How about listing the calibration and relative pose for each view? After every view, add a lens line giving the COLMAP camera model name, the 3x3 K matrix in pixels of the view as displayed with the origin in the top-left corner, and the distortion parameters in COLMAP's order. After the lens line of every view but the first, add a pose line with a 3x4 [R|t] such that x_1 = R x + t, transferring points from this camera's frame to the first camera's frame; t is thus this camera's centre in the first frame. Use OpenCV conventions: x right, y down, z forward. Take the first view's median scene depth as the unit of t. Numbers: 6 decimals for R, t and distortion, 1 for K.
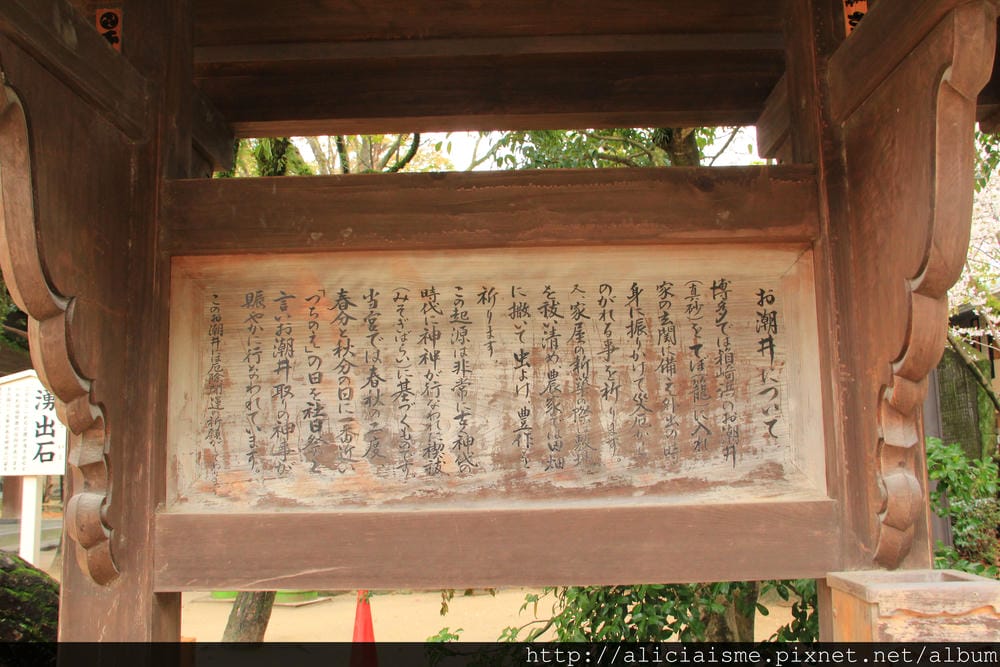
lens RADIAL K [[942.8, 0, 500.0], [0, 942.8, 333.5], [0, 0, 1]] dist [-0.084067, 0.007662]
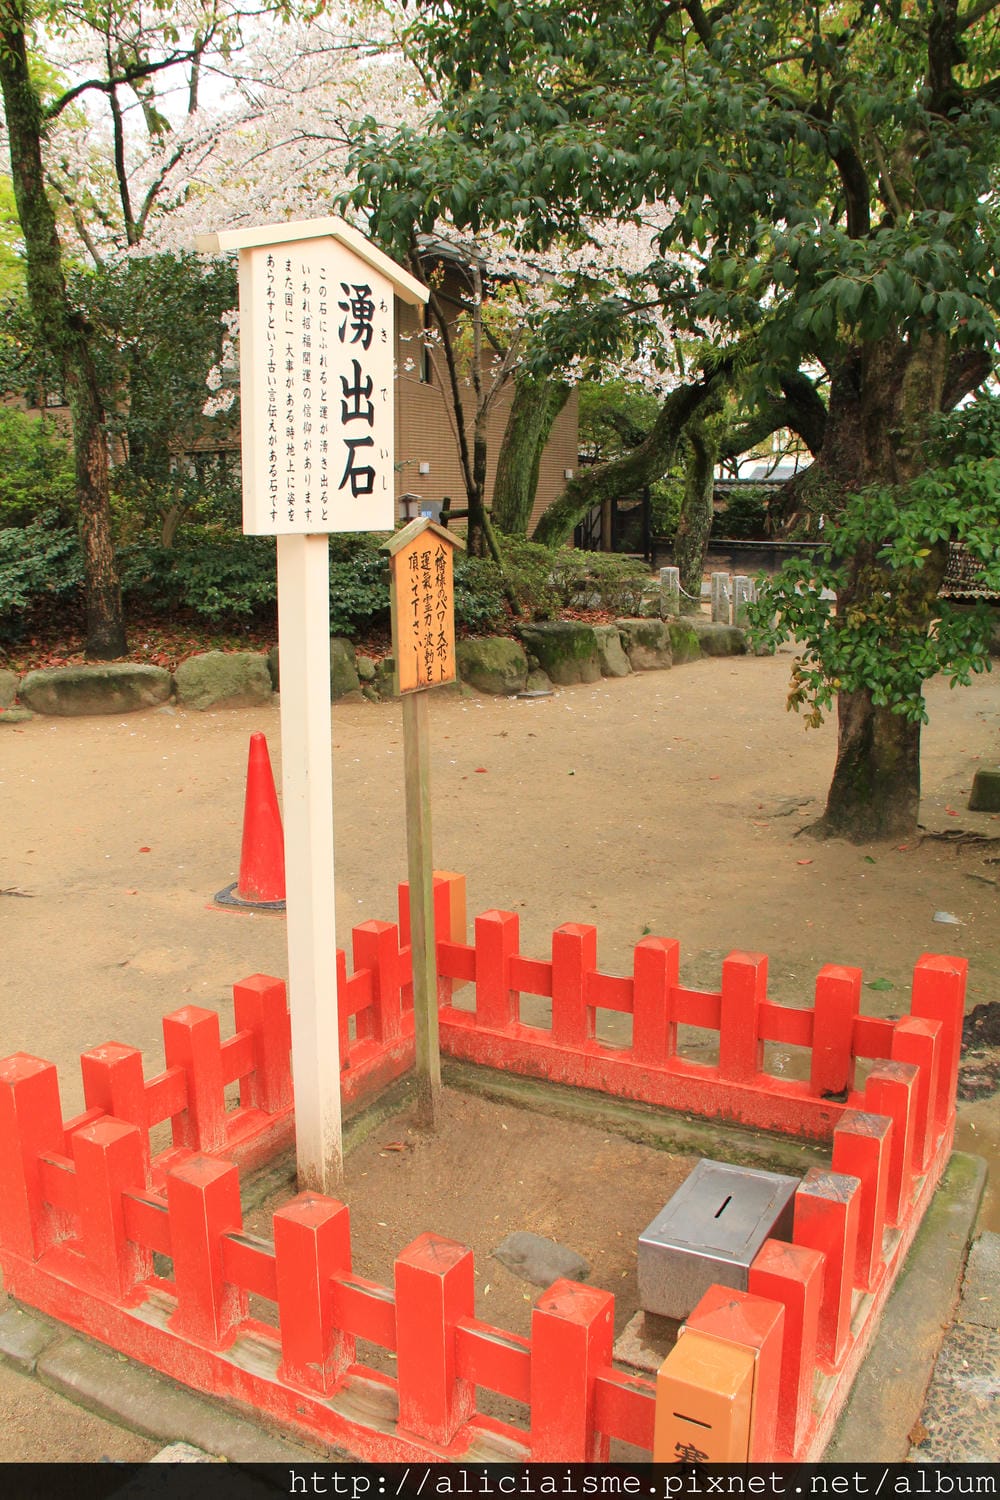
lens RADIAL K [[1242.3, 0, 500.0], [0, 1242.3, 750.0], [0, 0, 1]] dist [-0.143219, 0.008414]
pose [[0.471083, -0.155894, 0.868204, -3.114323], [-0.127692, 0.961839, 0.241993, 0.390465], [-0.872797, -0.224861, 0.433200, 2.530145]]
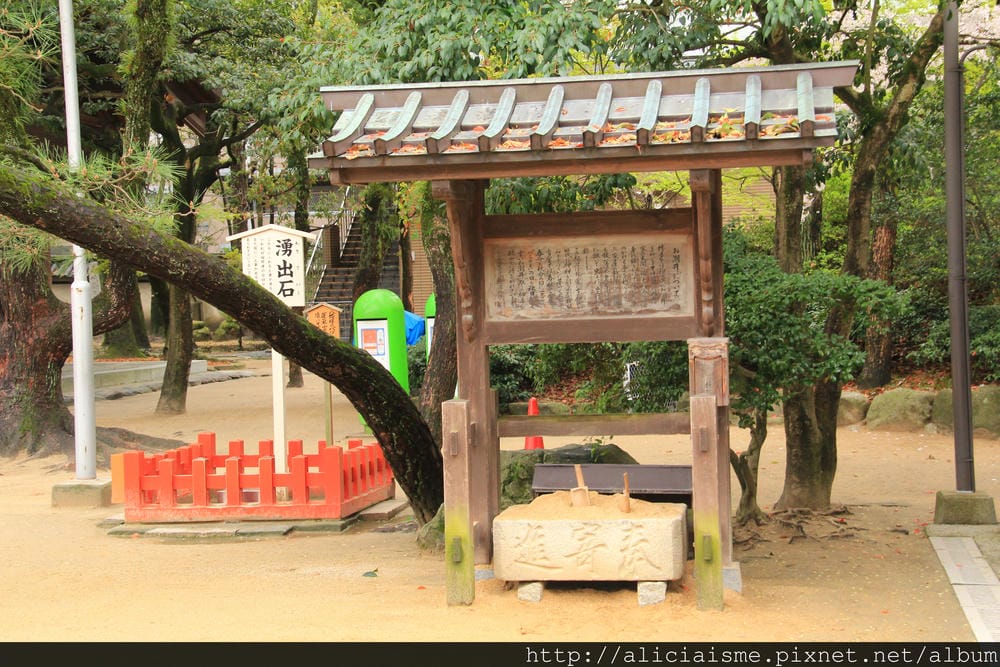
lens RADIAL K [[1807.5, 0, 501.1], [0, 1807.5, 359.0], [0, 0, 1]] dist [0.240324, 0.113185]
pose [[0.989369, -0.001488, -0.145420, 0.583976], [0.028632, 0.982370, 0.184744, -0.810016], [0.142581, -0.186944, 0.971968, -4.961536]]
